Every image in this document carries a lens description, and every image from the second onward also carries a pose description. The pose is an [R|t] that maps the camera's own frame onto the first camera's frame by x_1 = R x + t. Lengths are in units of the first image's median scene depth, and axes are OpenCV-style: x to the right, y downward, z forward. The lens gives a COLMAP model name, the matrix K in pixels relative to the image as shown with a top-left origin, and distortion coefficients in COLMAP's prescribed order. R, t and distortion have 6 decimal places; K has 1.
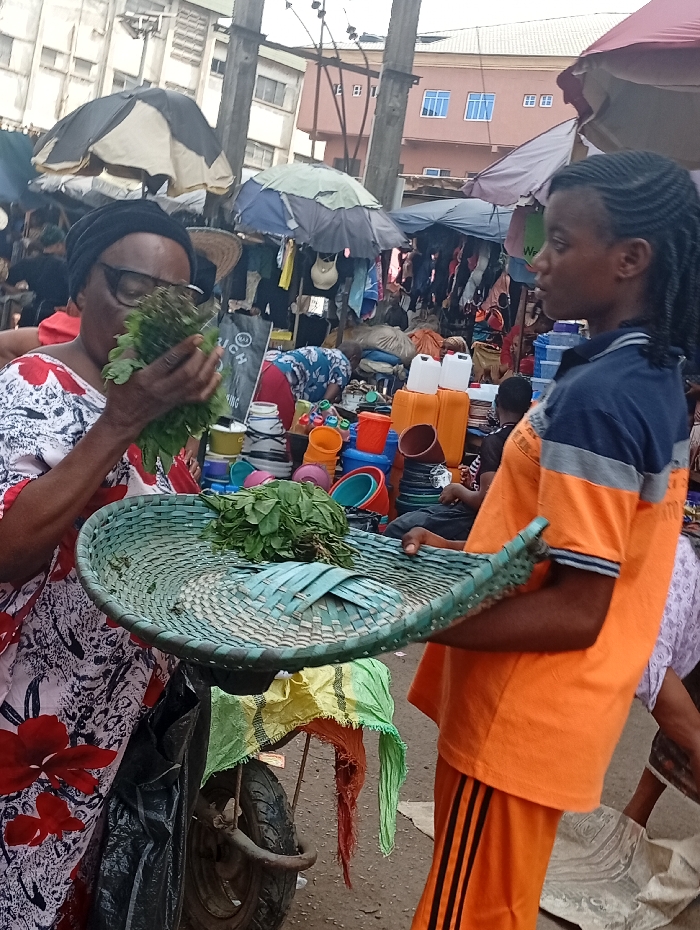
lens RADIAL K [[1499.6, 0, 350.0], [0, 1499.6, 465.0], [0, 0, 1]] dist [-0.121805, -0.063616]
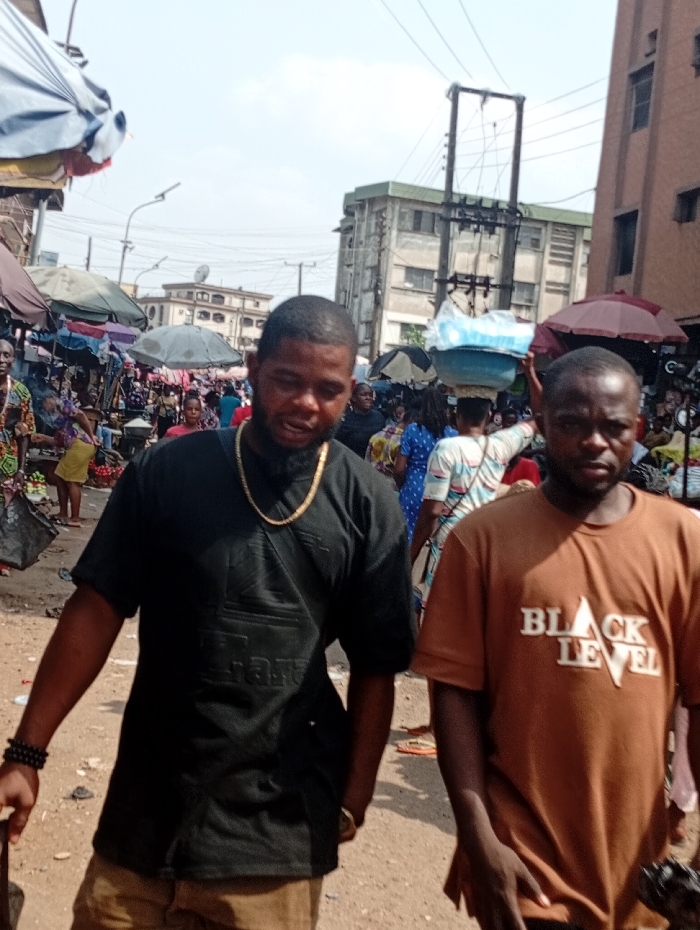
lens RADIAL K [[1450.8, 0, 350.0], [0, 1450.8, 465.0], [0, 0, 1]] dist [-0.003492, -0.007807]
pose [[0.938046, -0.105200, -0.330155, 0.658665], [0.070387, 0.990785, -0.115716, 0.281998], [0.339286, 0.085308, 0.936807, -1.603273]]
